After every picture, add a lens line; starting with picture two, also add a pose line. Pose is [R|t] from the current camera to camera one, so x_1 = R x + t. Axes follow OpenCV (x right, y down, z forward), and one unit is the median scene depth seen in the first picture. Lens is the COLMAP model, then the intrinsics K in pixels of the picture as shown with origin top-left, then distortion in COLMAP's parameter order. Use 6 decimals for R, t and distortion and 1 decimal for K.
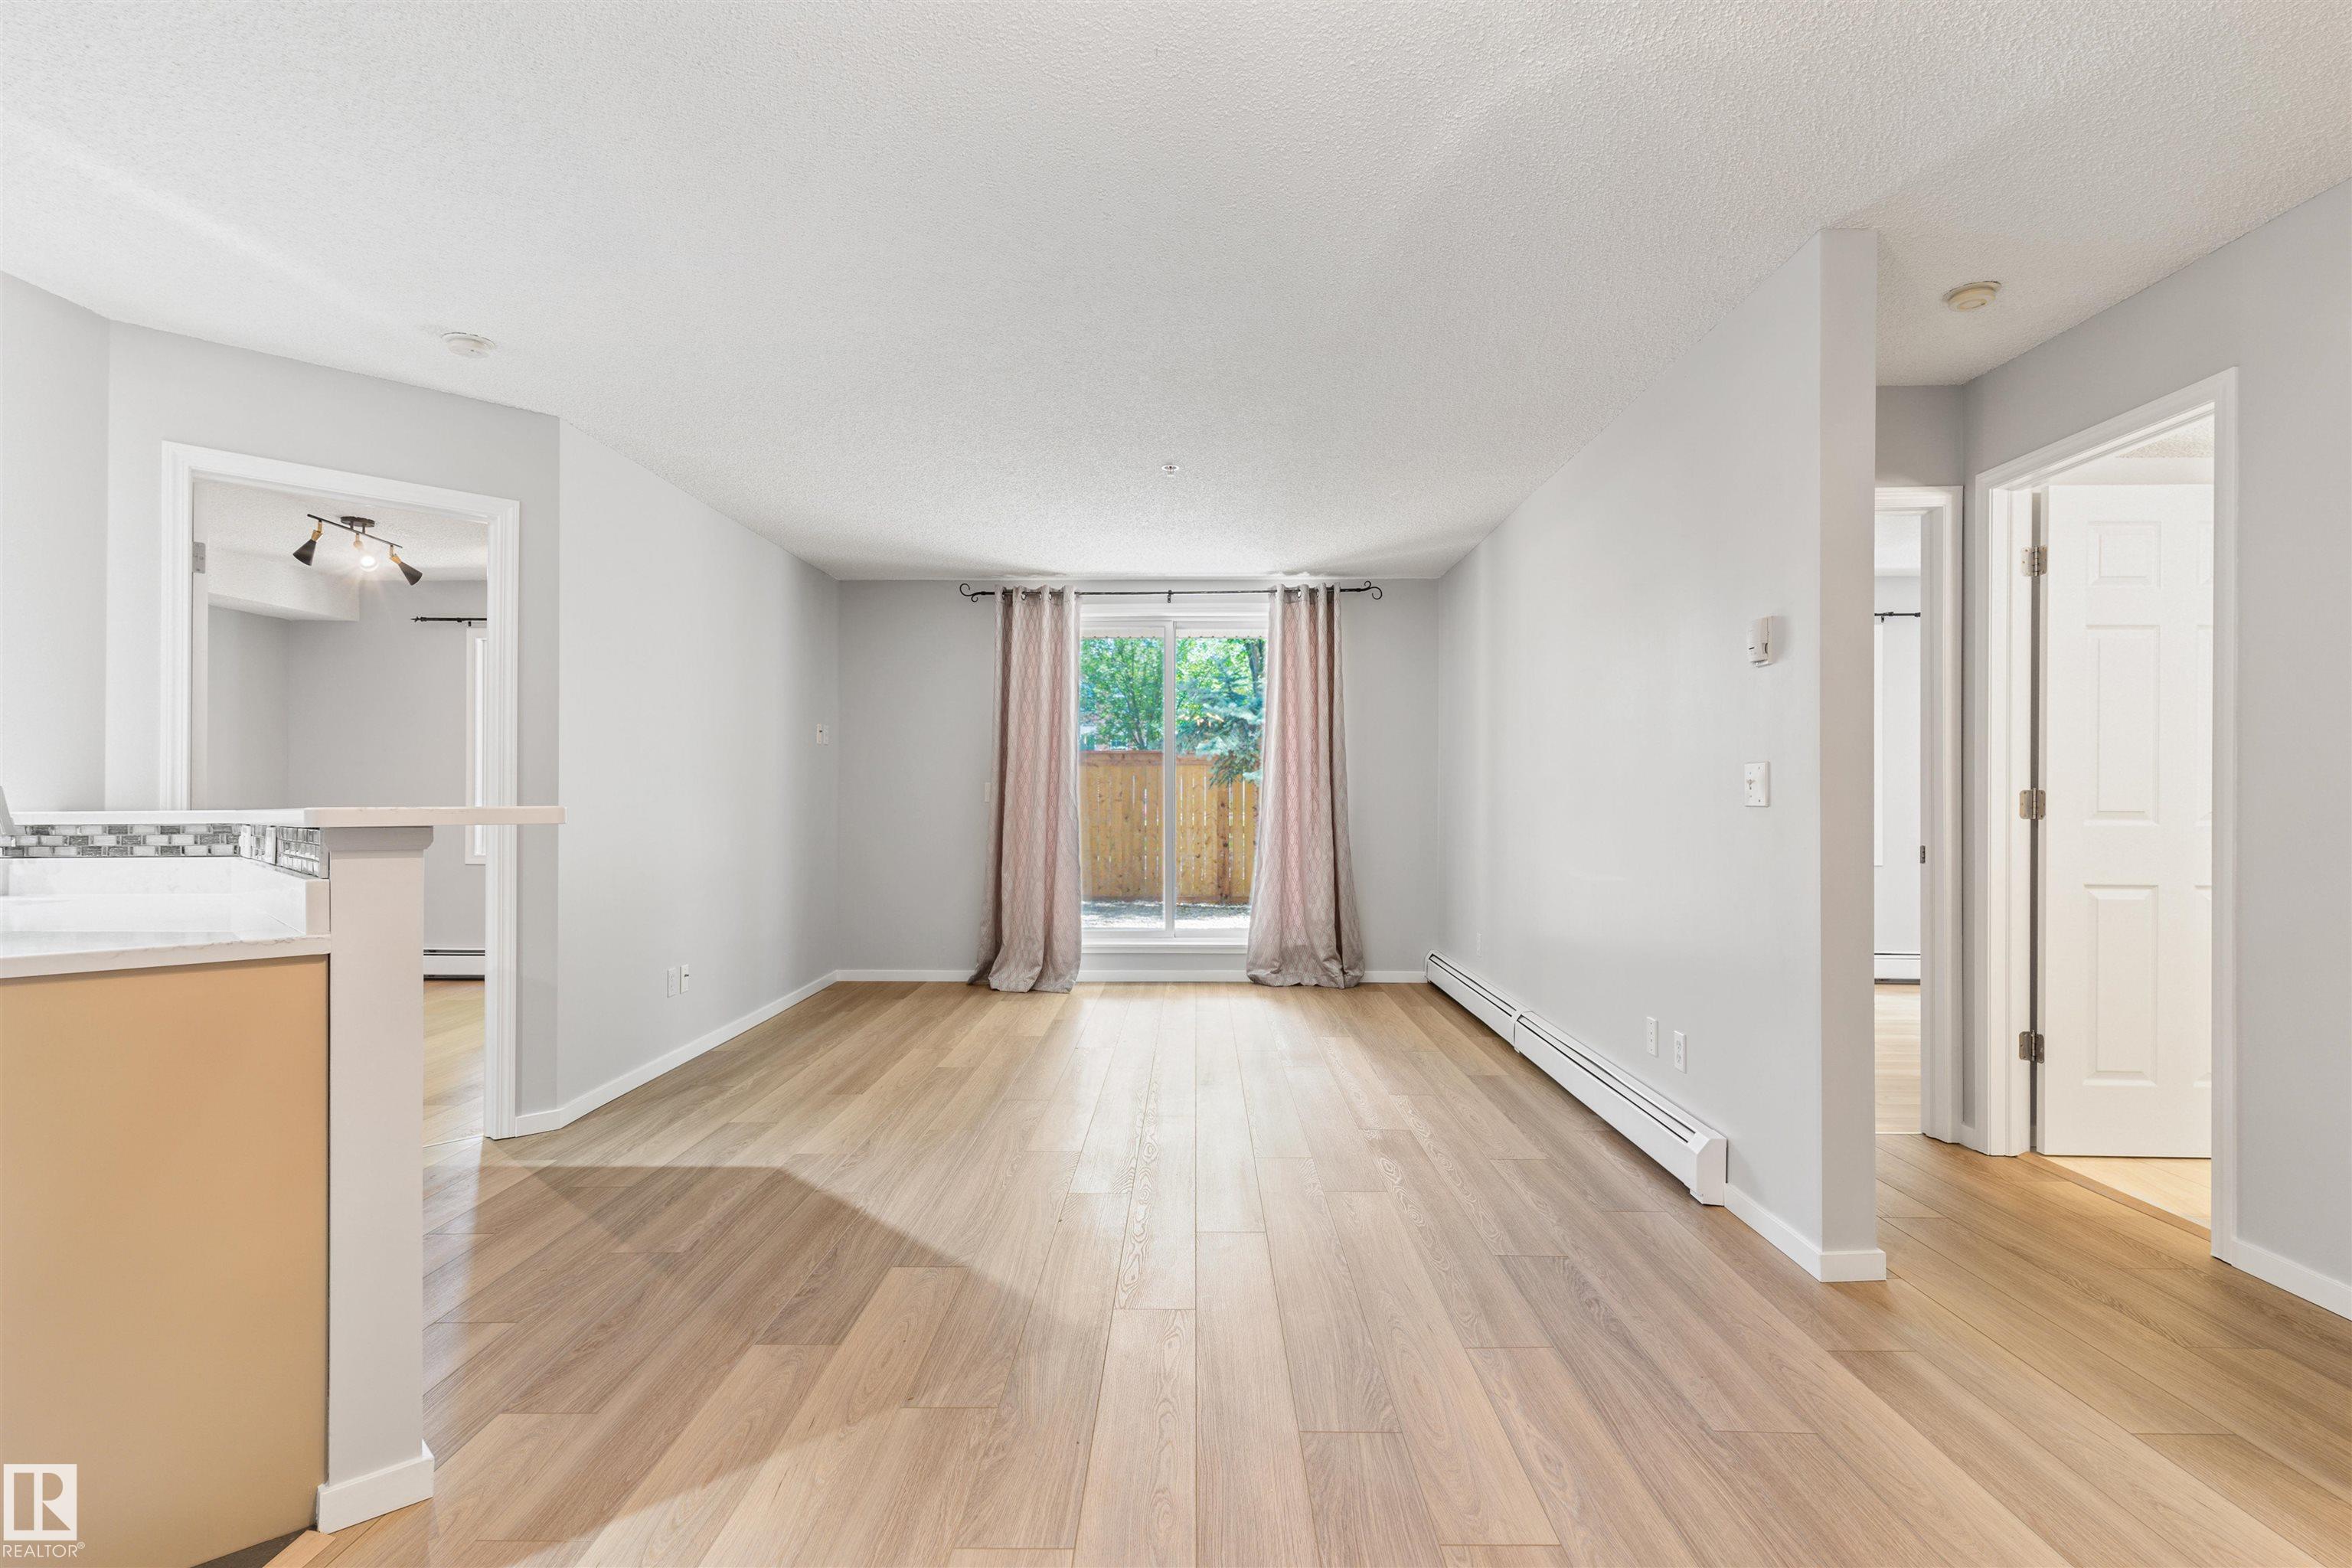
lens RADIAL K [[1140.3, 0, 1179.8], [0, 1140.3, 791.2], [0, 0, 1]] dist [0.001461, 0.000028]
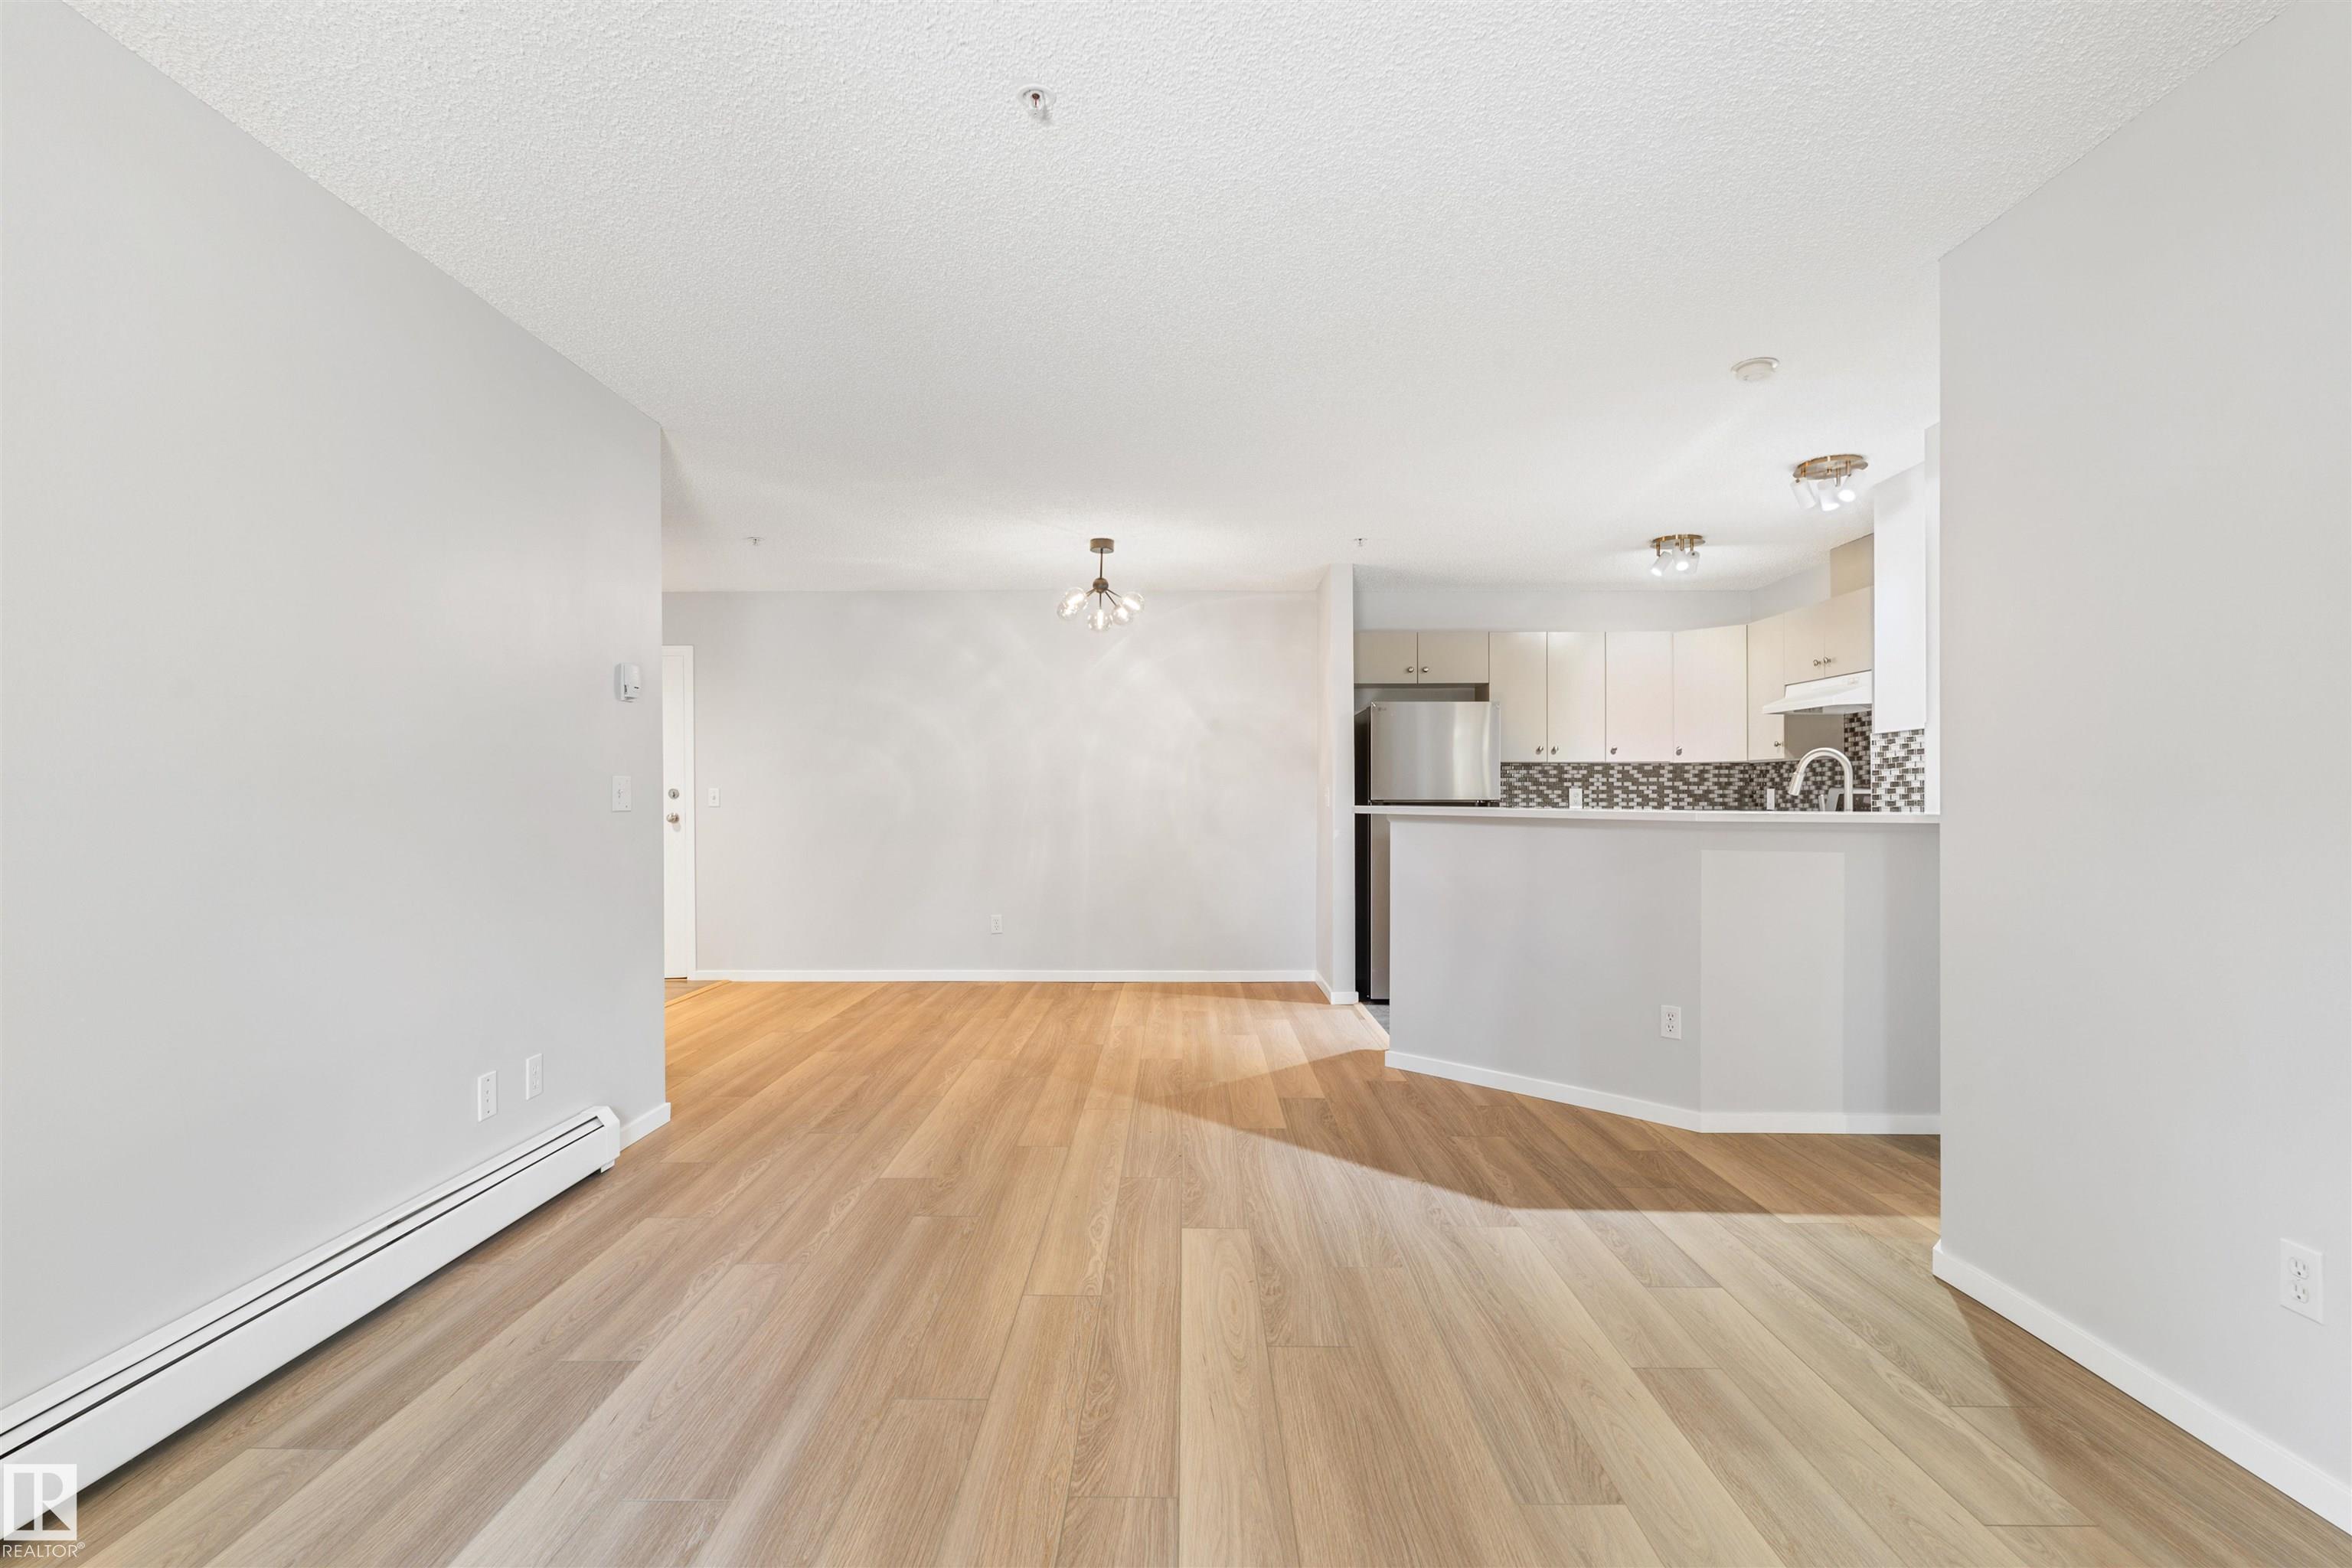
lens RADIAL K [[1125.5, 0, 1184.0], [0, 1125.5, 797.3], [0, 0, 1]] dist [0.002878, -0.000011]
pose [[-0.999919, 0.000560, -0.012748, -0.081453], [0.000654, 0.999973, -0.007329, 0.006818], [0.012743, -0.007337, -0.999892, 1.913727]]
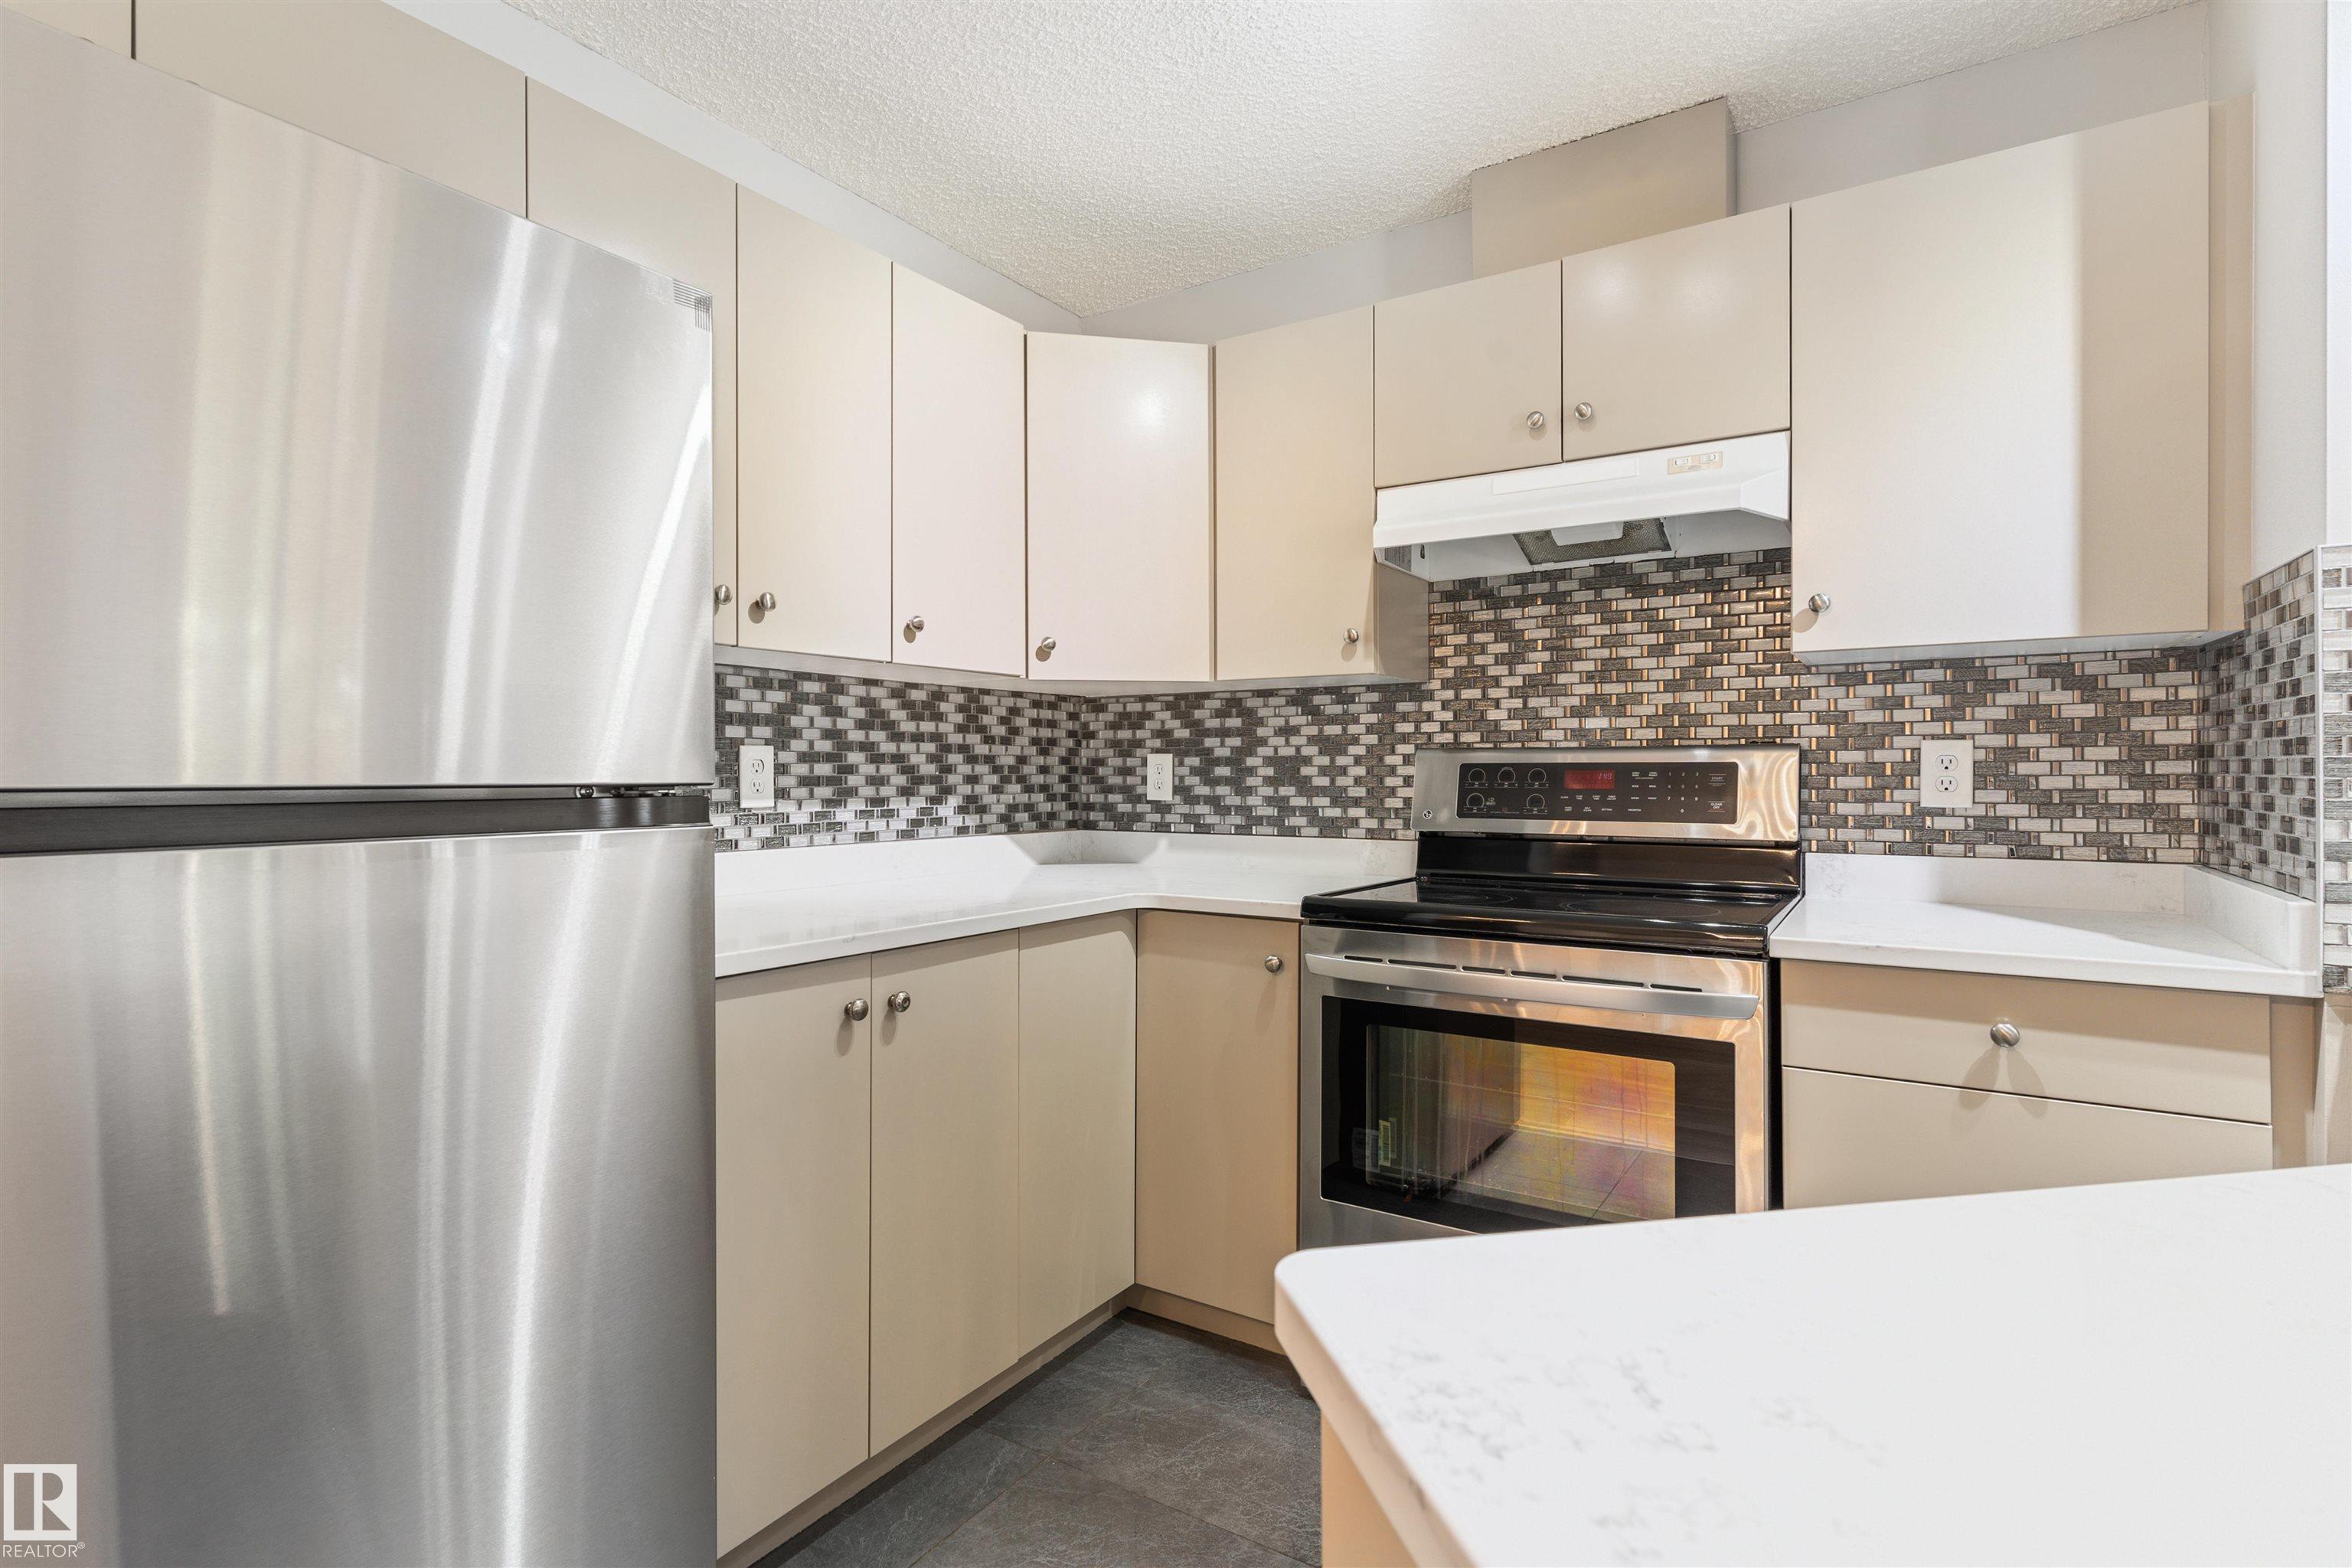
lens RADIAL K [[1140.8, 0, 1167.3], [0, 1140.8, 774.7], [0, 0, 1]] dist [0.003194, 0.001053]
pose [[-0.531980, 0.001201, -0.846756, -0.375004], [0.008686, 0.999954, -0.004038, -0.001637], [0.846712, -0.009503, -0.531966, 0.449768]]
